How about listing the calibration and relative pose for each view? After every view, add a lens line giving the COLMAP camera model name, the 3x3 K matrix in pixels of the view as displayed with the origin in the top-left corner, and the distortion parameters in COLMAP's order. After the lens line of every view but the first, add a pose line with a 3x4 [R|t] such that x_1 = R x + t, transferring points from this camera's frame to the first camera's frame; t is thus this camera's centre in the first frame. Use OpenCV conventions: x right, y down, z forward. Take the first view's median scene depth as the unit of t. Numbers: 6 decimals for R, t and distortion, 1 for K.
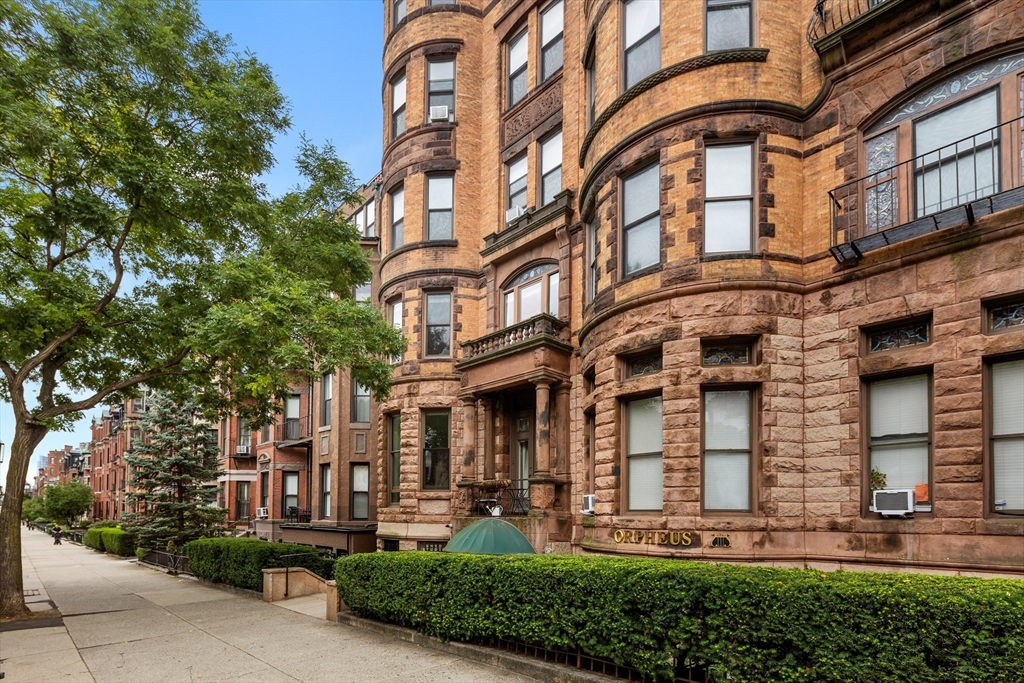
lens RADIAL K [[811.6, 0, 512.5], [0, 811.6, 323.4], [0, 0, 1]] dist [-0.004452, 0.005021]
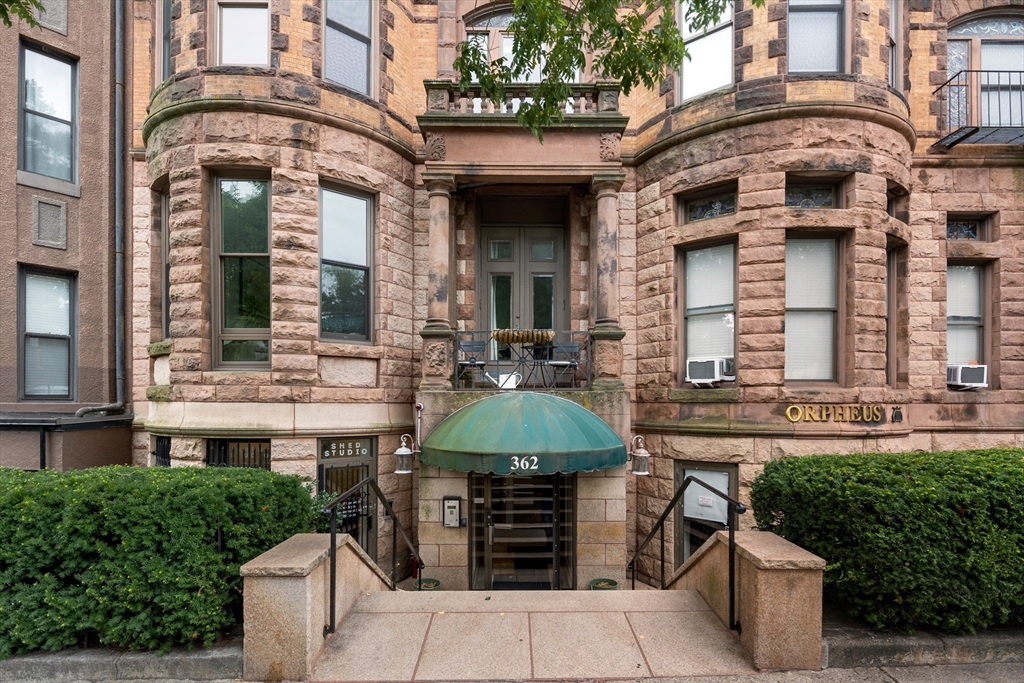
lens RADIAL K [[599.7, 0, 511.9], [0, 599.7, 351.1], [0, 0, 1]] dist [0.002529, -0.001617]
pose [[0.542838, 0.067036, 0.837158, -0.479572], [-0.185791, 0.981697, 0.041862, 0.235574], [-0.819029, -0.178261, 0.545357, 0.939478]]
